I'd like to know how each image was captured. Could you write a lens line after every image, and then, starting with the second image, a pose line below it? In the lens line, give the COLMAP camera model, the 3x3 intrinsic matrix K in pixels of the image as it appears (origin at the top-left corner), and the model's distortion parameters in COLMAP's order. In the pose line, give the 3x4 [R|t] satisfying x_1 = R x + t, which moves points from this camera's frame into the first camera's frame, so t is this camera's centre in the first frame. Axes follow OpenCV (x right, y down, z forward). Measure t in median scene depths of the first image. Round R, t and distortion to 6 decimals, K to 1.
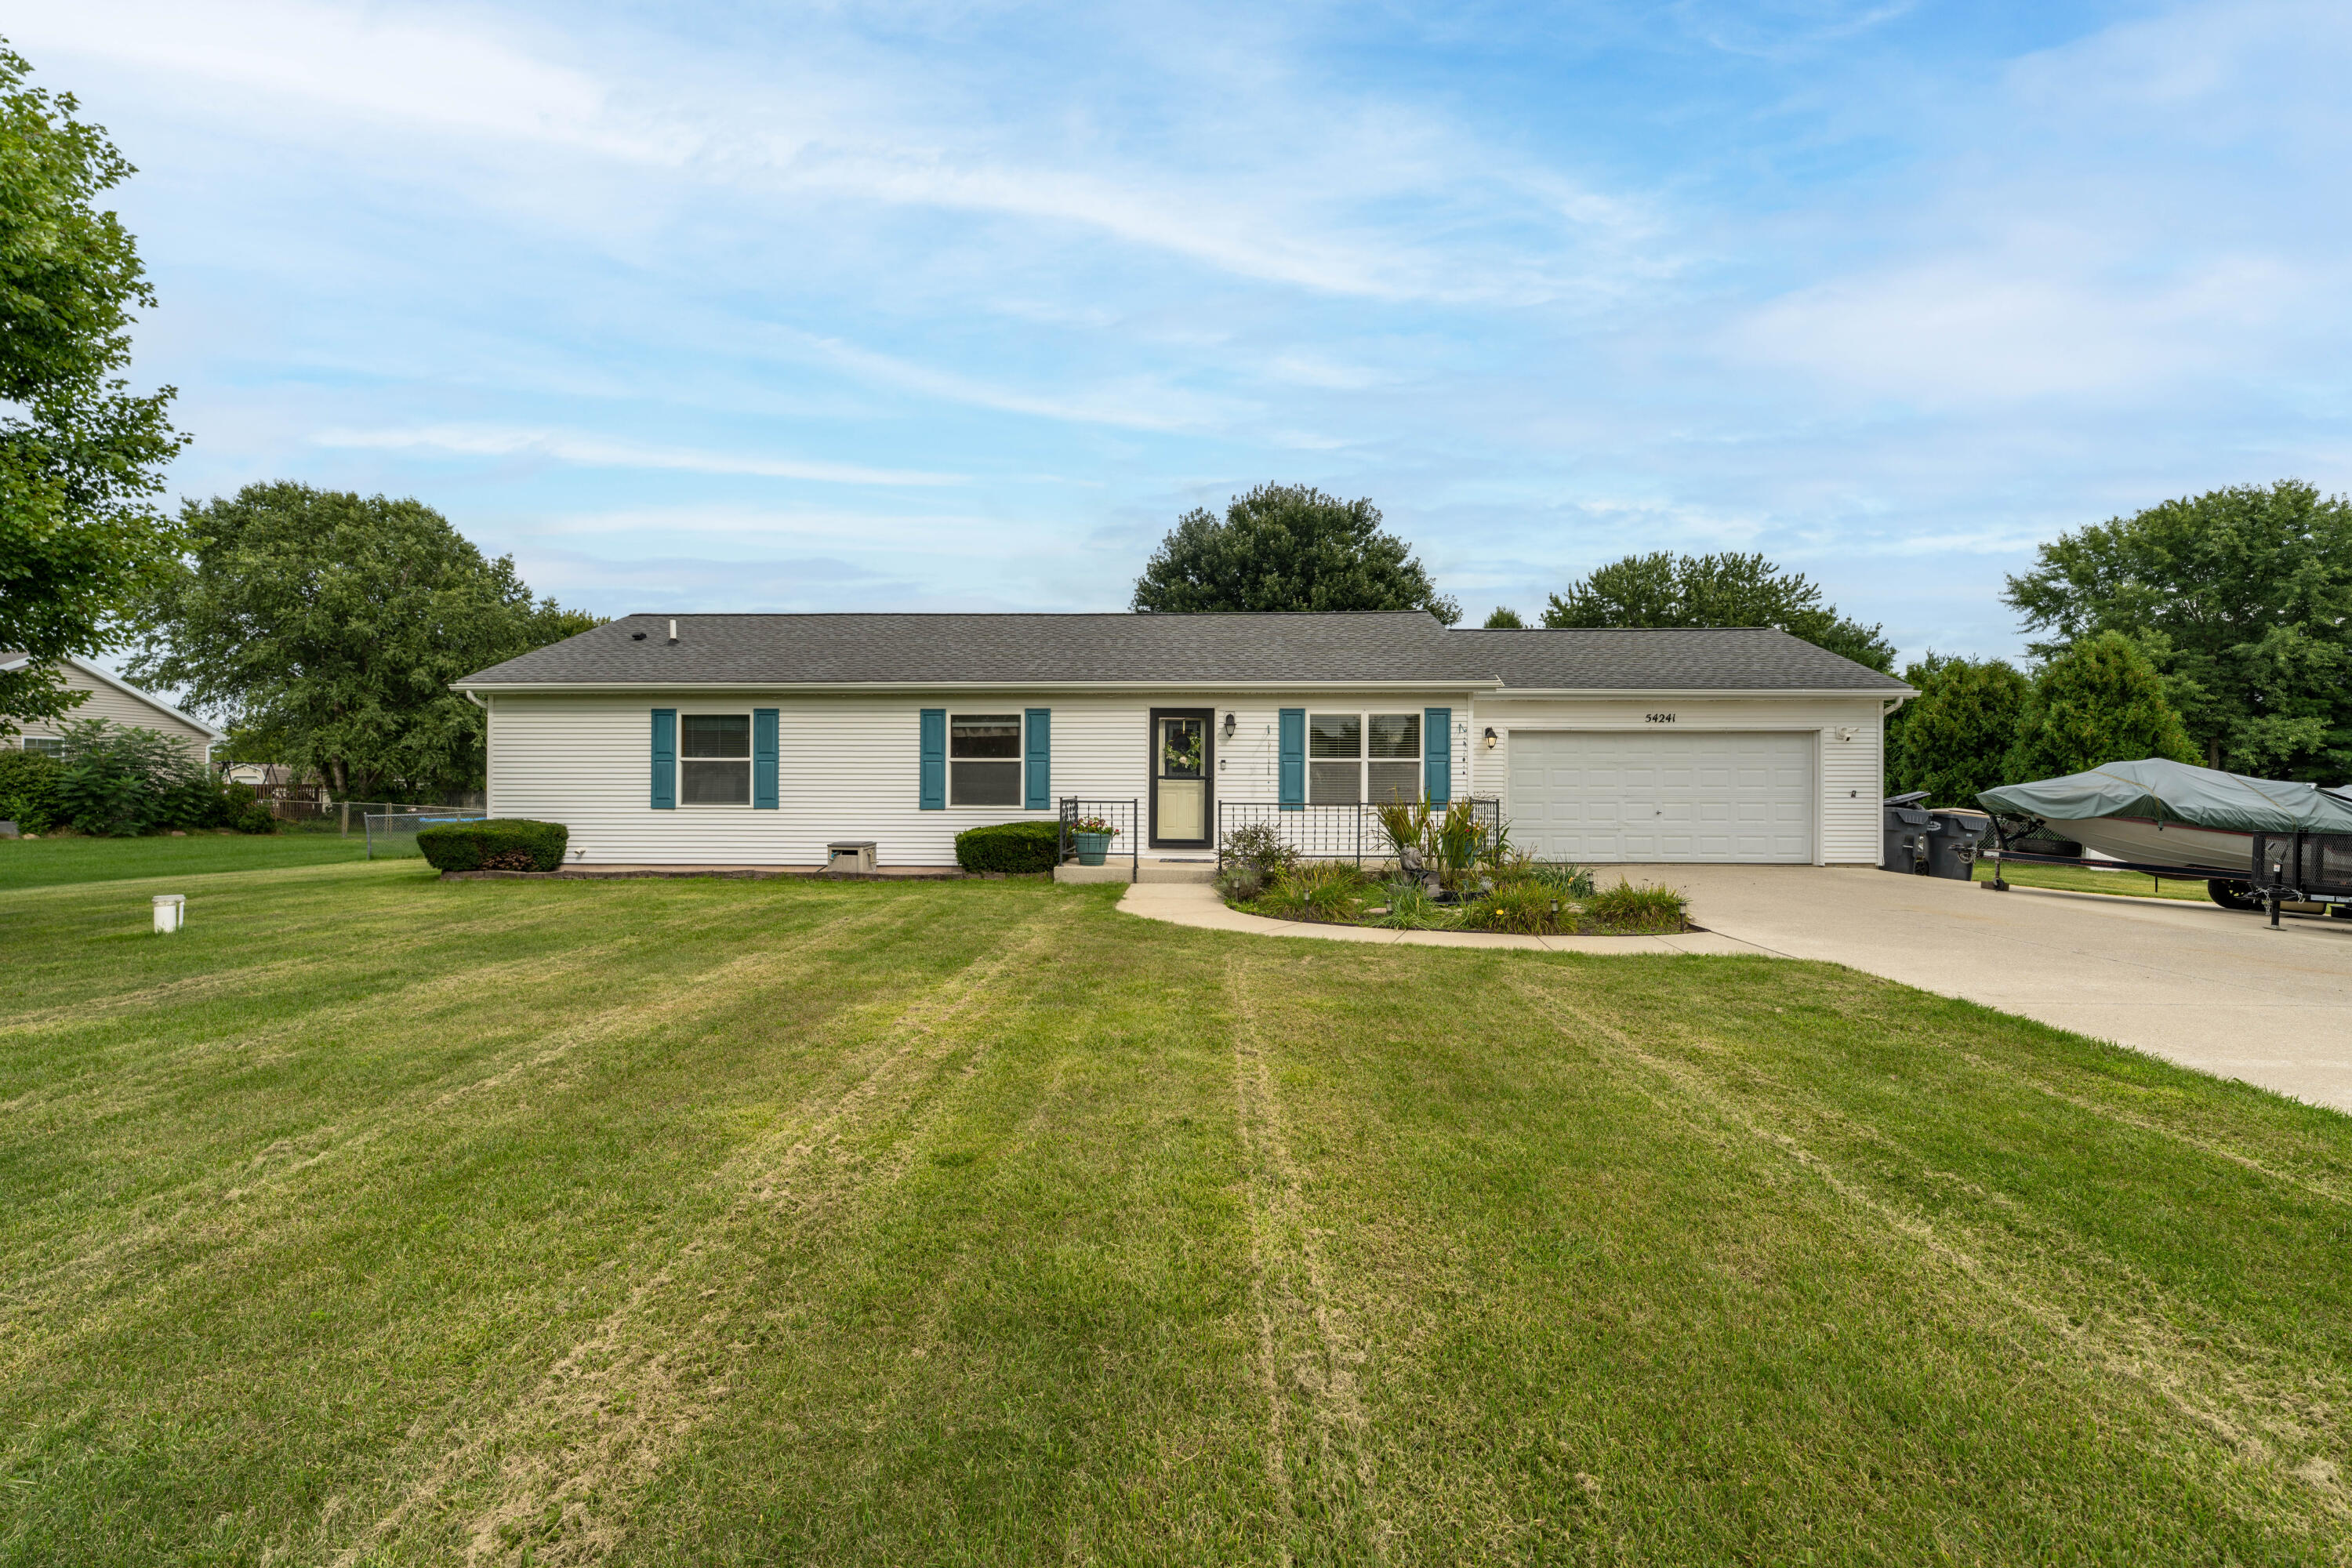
lens RADIAL K [[939.2, 0, 1176.0], [0, 939.2, 779.9], [0, 0, 1]] dist [-0.004798, -0.001270]
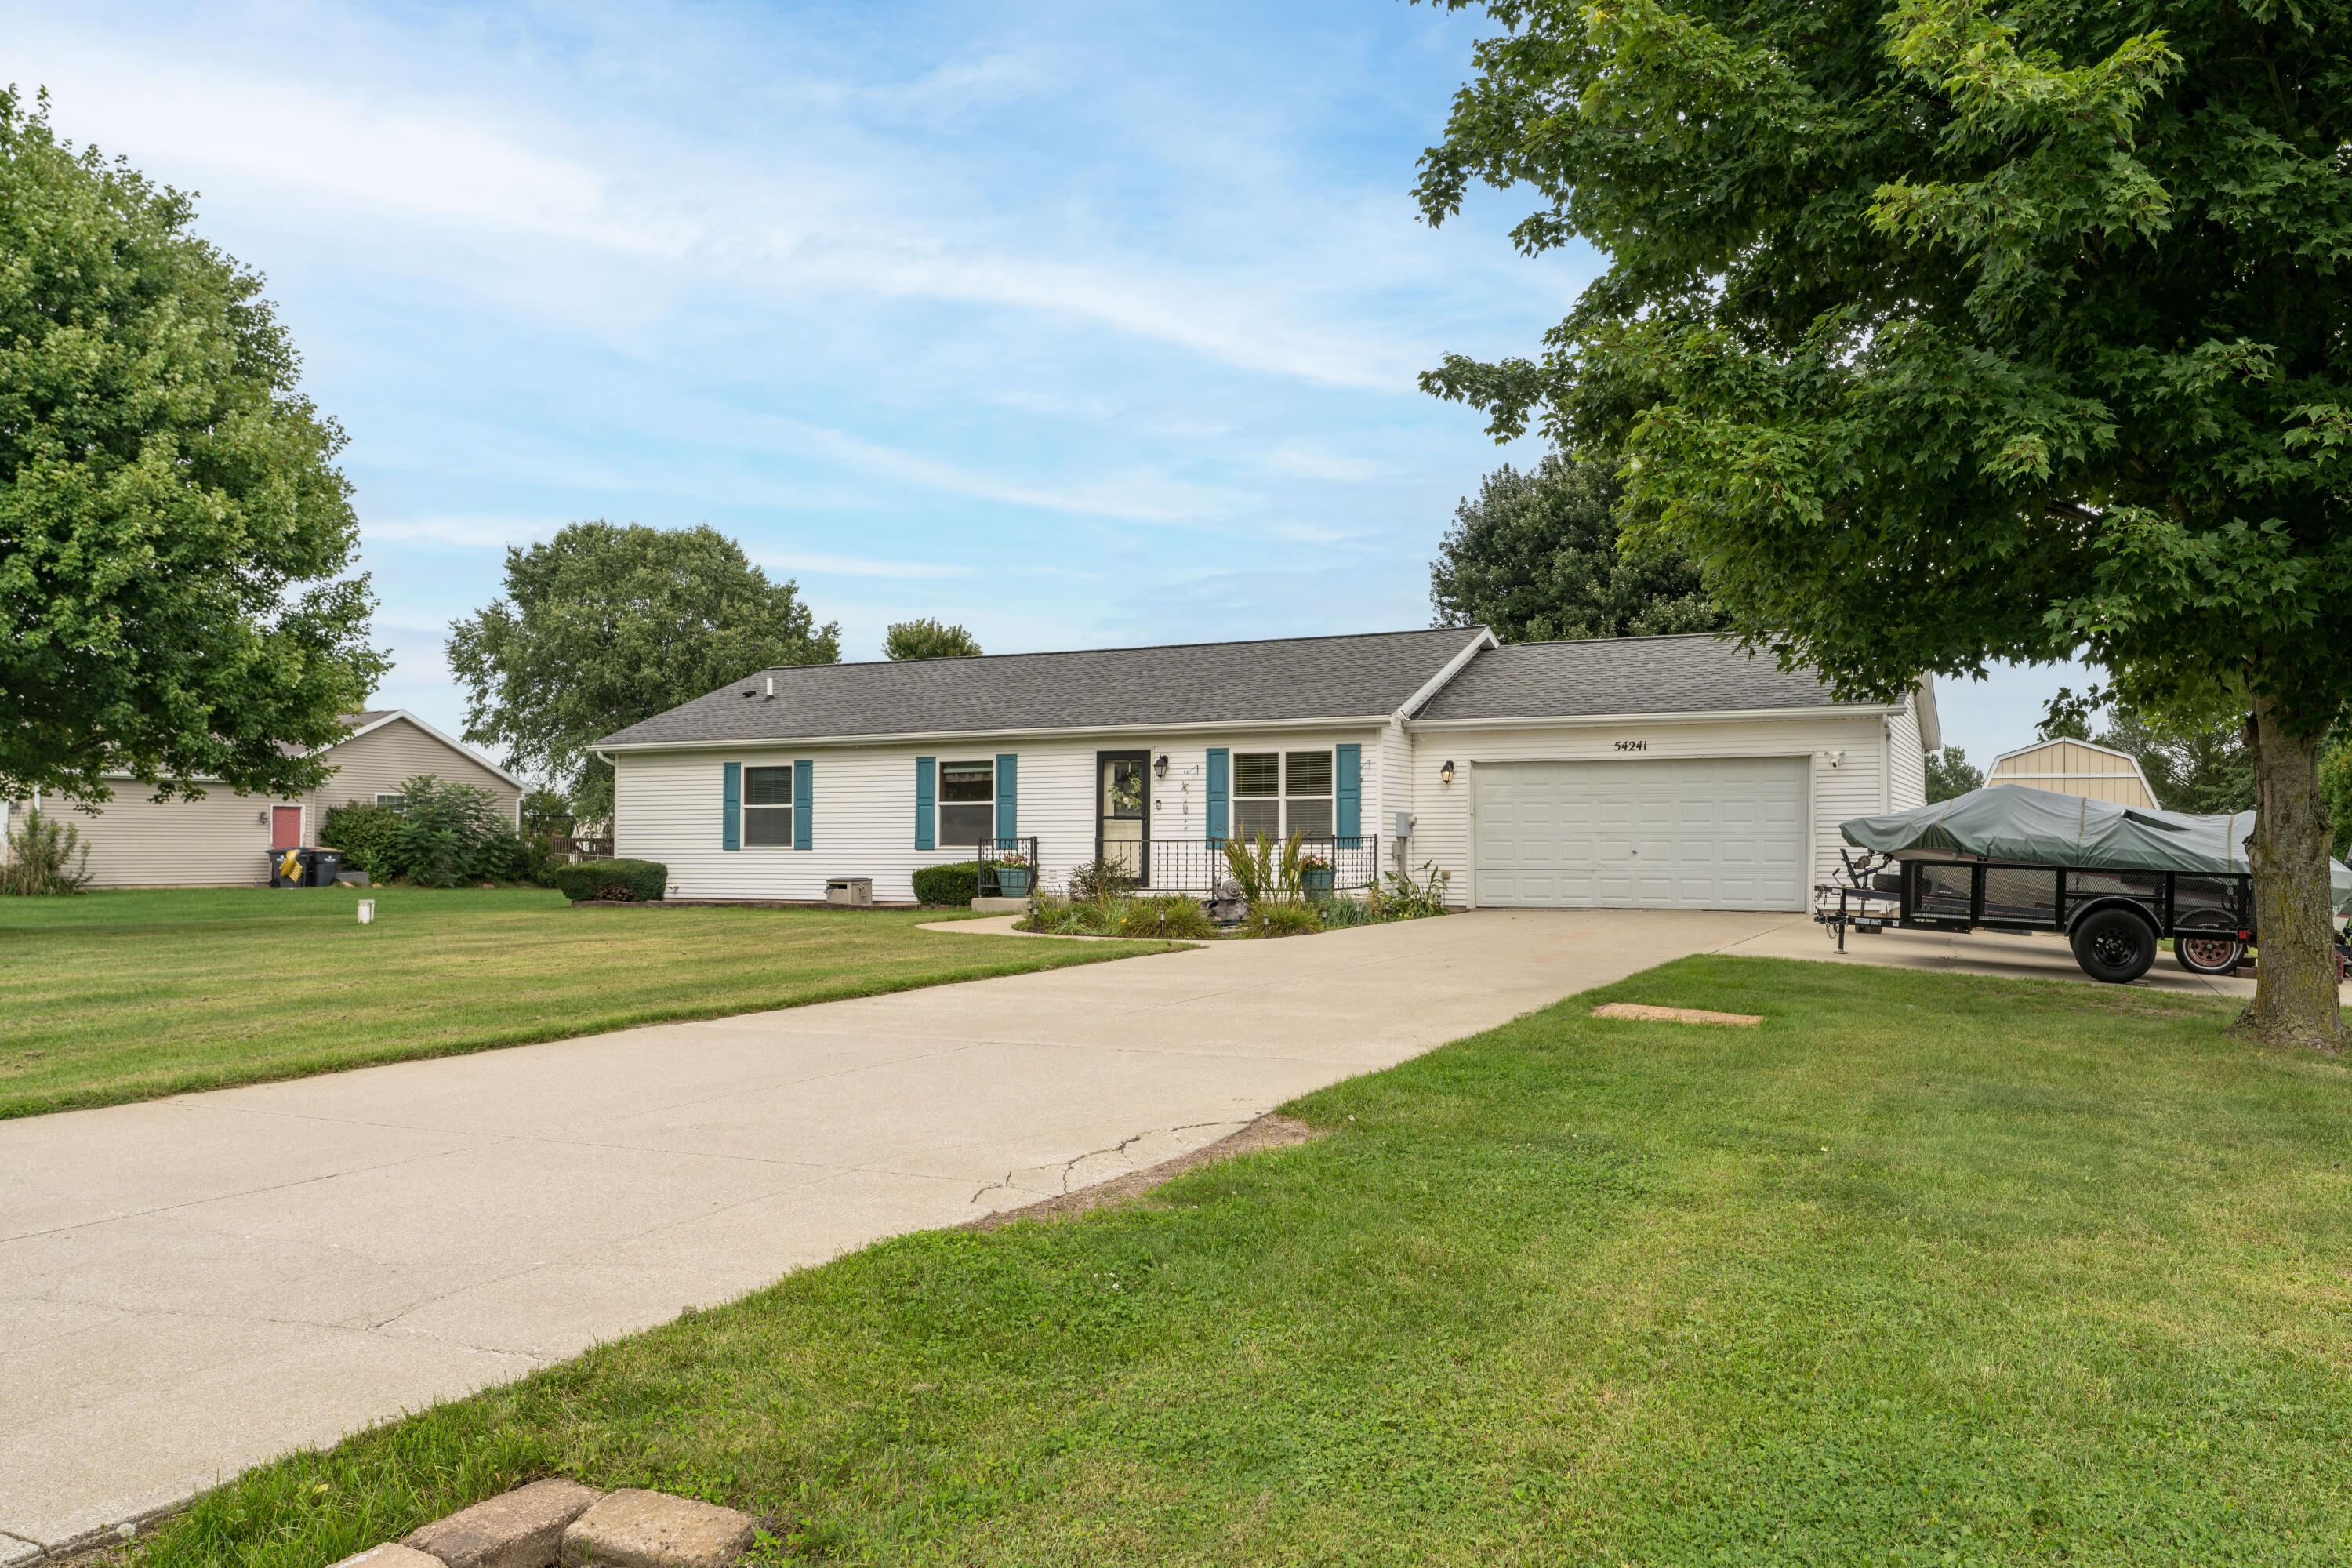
lens RADIAL K [[1361.9, 0, 1177.6], [0, 1361.9, 794.1], [0, 0, 1]] dist [-0.005898, 0.000374]
pose [[0.929849, -0.016734, -0.367559, 0.589315], [0.006856, 0.999580, -0.028164, 0.013639], [0.367876, 0.023669, 0.929573, -0.354547]]
